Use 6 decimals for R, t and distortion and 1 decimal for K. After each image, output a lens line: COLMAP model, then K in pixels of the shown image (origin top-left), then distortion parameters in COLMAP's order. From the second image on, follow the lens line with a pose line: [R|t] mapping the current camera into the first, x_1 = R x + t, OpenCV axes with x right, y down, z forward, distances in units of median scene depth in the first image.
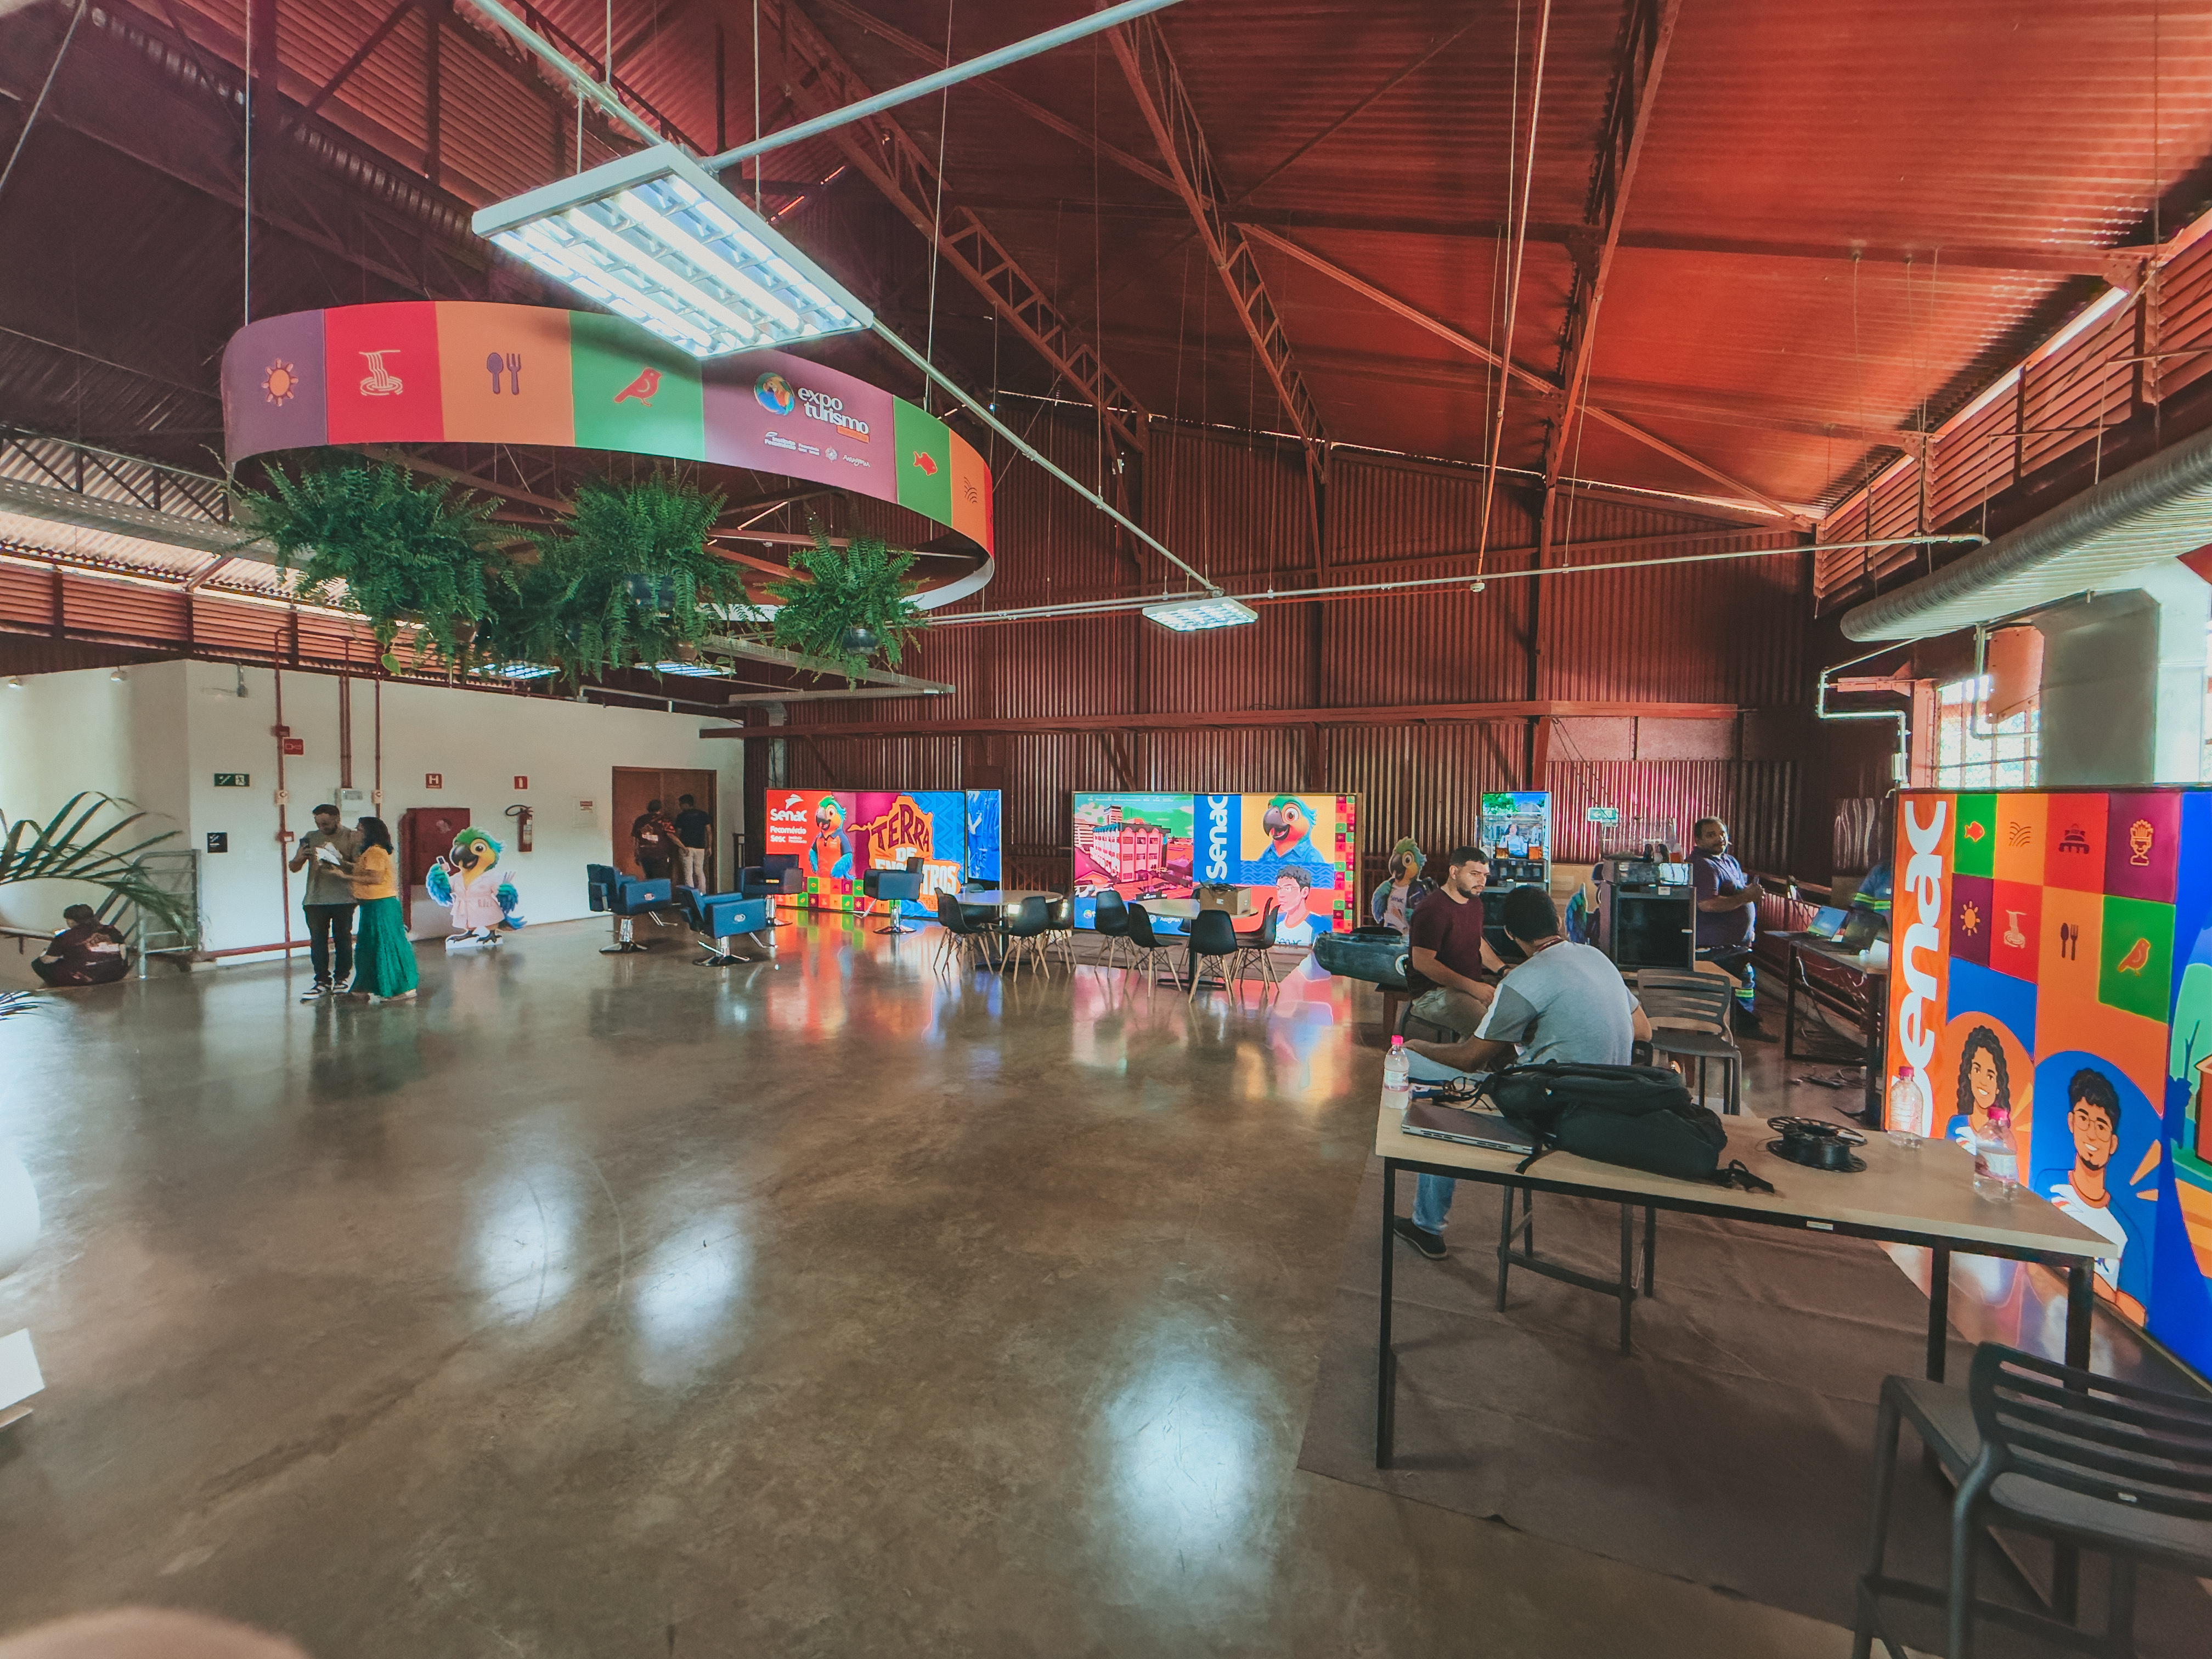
lens RADIAL K [[880.8, 0, 1096.9], [0, 880.8, 829.9], [0, 0, 1]] dist [0.000969, 0.000145]
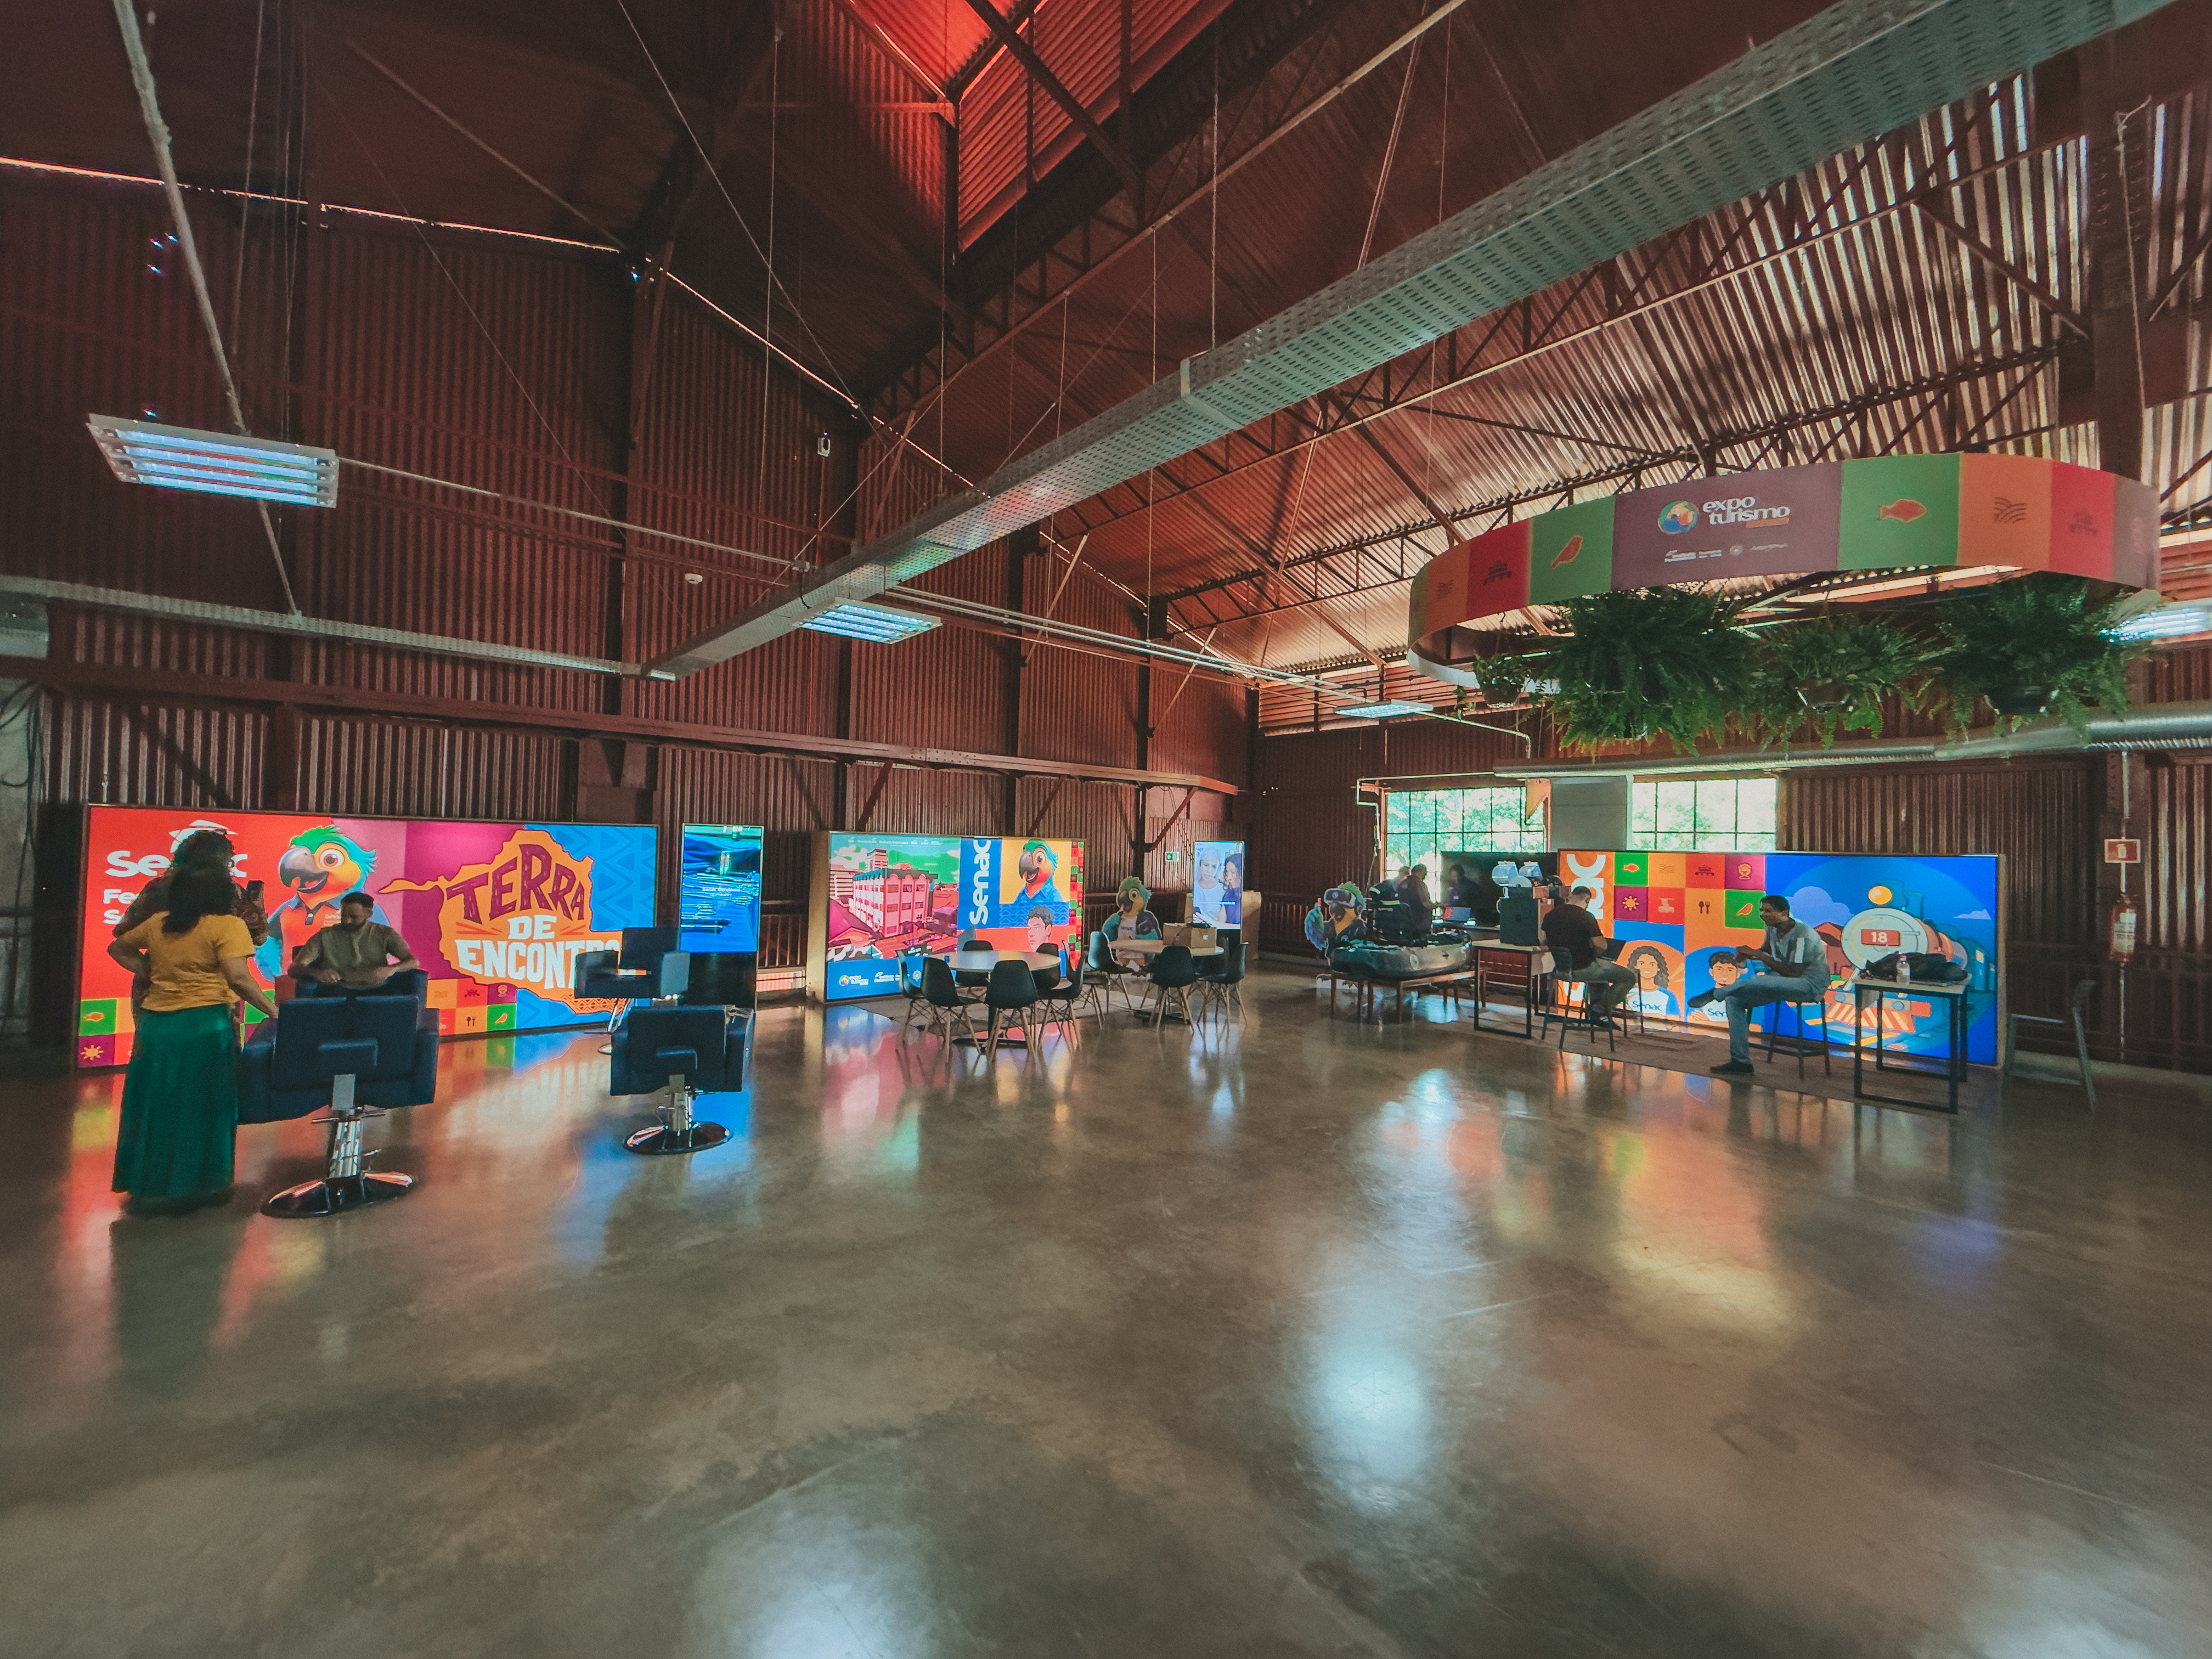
lens RADIAL K [[880.8, 0, 1096.9], [0, 880.8, 829.9], [0, 0, 1]] dist [0.000969, 0.000145]
pose [[0.449959, 0.020992, 0.892802, -0.678513], [0.013136, 0.999460, -0.030121, -0.018021], [-0.892952, 0.025281, 0.449440, 0.440771]]
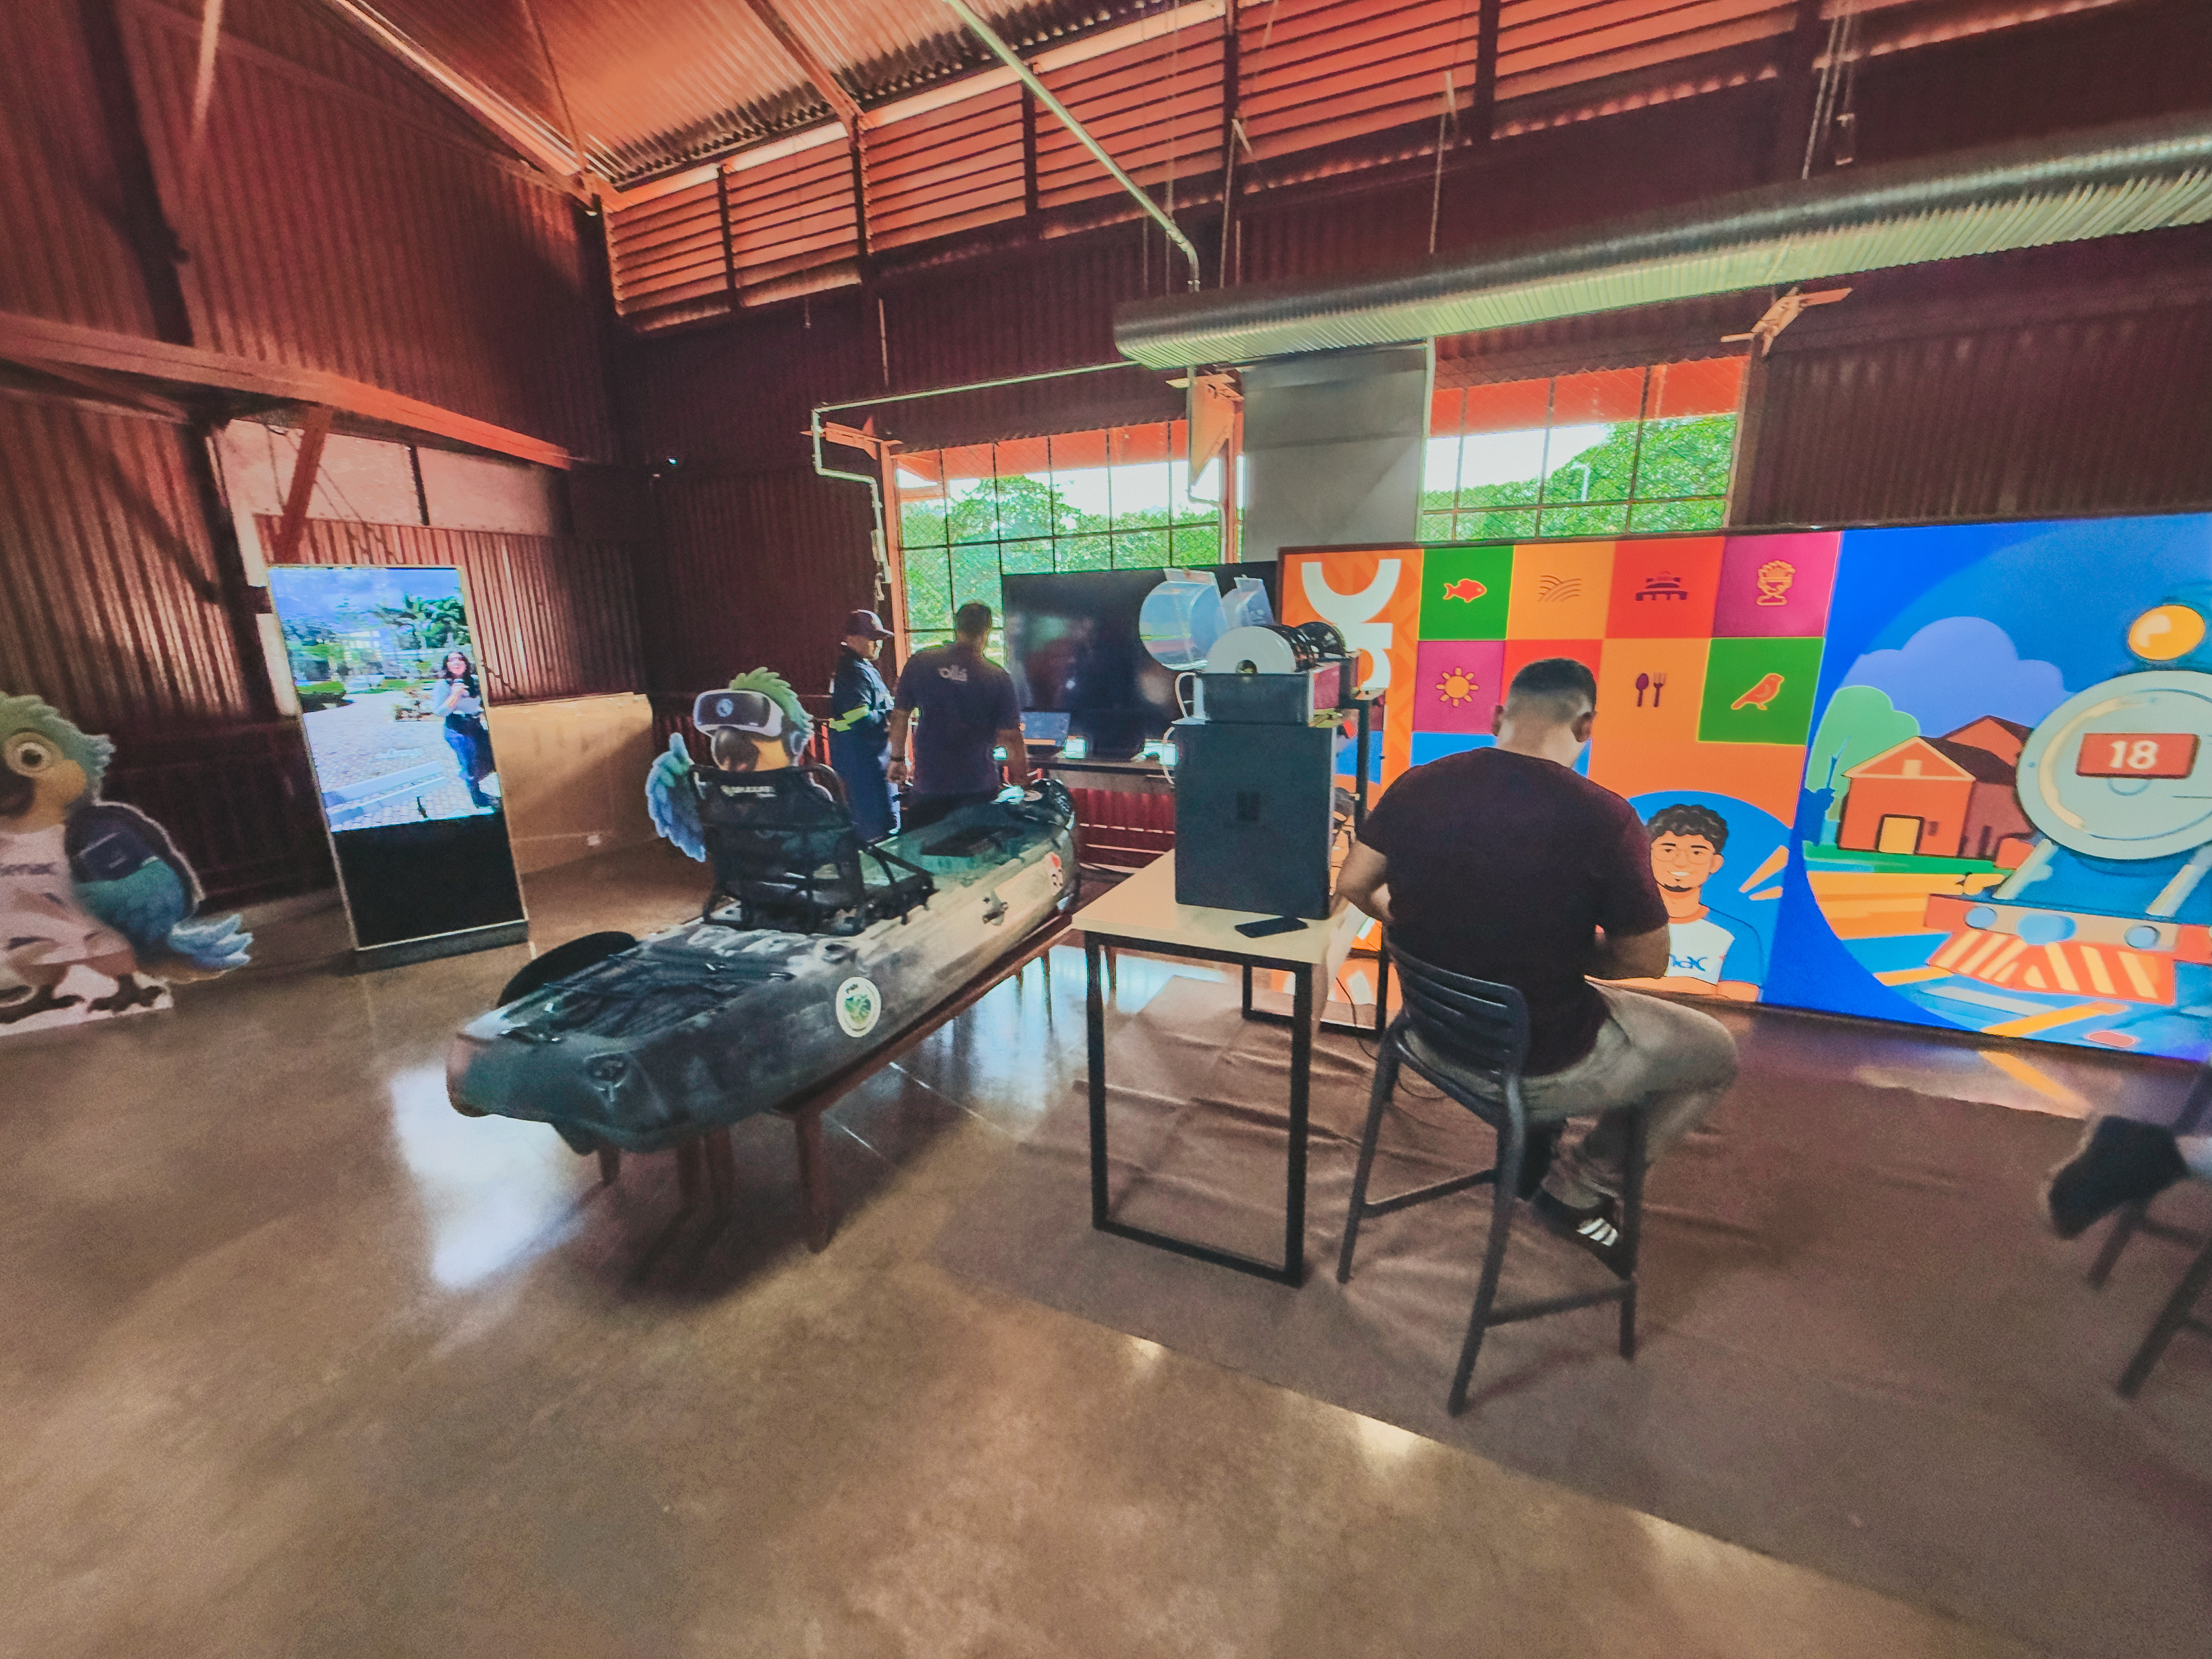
lens RADIAL K [[880.8, 0, 1096.9], [0, 880.8, 829.9], [0, 0, 1]] dist [0.000969, 0.000145]
pose [[0.045965, -0.247035, 0.967916, 0.011647], [0.056385, 0.968037, 0.244388, -0.000962], [-0.997350, 0.043343, 0.058424, 0.481570]]
